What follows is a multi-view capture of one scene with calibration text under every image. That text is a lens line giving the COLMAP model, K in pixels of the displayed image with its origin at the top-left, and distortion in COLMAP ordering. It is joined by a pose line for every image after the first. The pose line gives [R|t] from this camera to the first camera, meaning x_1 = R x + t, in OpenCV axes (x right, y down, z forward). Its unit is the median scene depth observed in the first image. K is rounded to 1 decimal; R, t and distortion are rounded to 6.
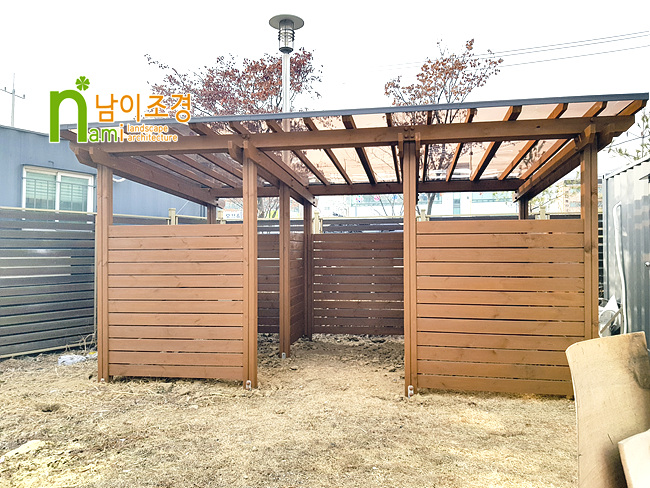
lens RADIAL K [[504.3, 0, 319.4], [0, 504.3, 243.0], [0, 0, 1]] dist [0.032030, -0.053534]
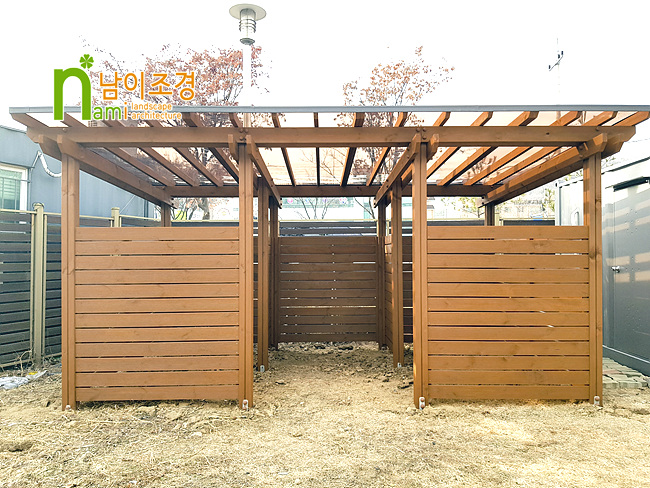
lens RADIAL K [[504.3, 0, 316.4], [0, 504.3, 245.2], [0, 0, 1]] dist [0.032030, -0.053534]
pose [[0.983734, 0.003259, 0.179601, -0.177083], [-0.003315, 0.999995, 0.000011, -0.005603], [-0.179600, -0.000606, 0.983740, 0.083199]]
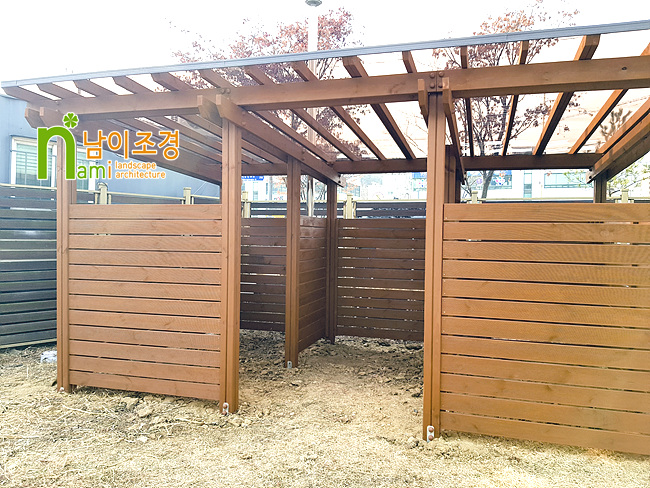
lens RADIAL K [[504.3, 0, 326.7], [0, 504.3, 241.7], [0, 0, 1]] dist [0.032030, -0.053534]
pose [[0.993618, 0.021781, -0.110677, 0.097920], [-0.018674, 0.999404, 0.029035, -0.005669], [0.111243, -0.026783, 0.993432, 0.235380]]
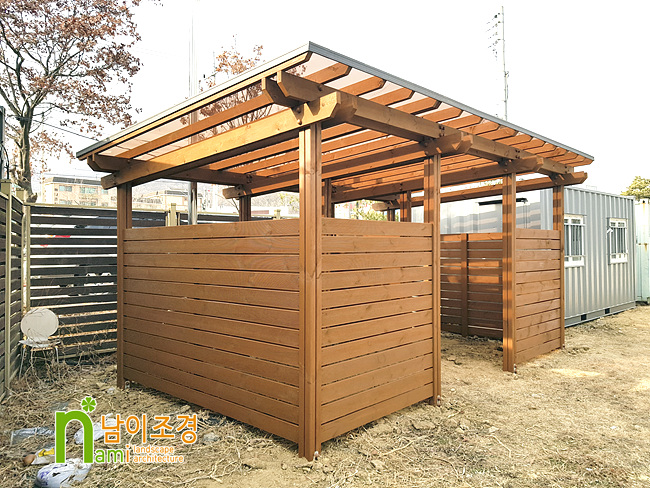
lens RADIAL K [[504.3, 0, 311.3], [0, 504.3, 246.2], [0, 0, 1]] dist [0.032030, -0.053534]
pose [[0.564856, 0.002413, 0.825186, -1.017530], [-0.006621, 0.999977, 0.001608, 0.002101], [-0.825163, -0.006372, 0.564859, 0.666287]]
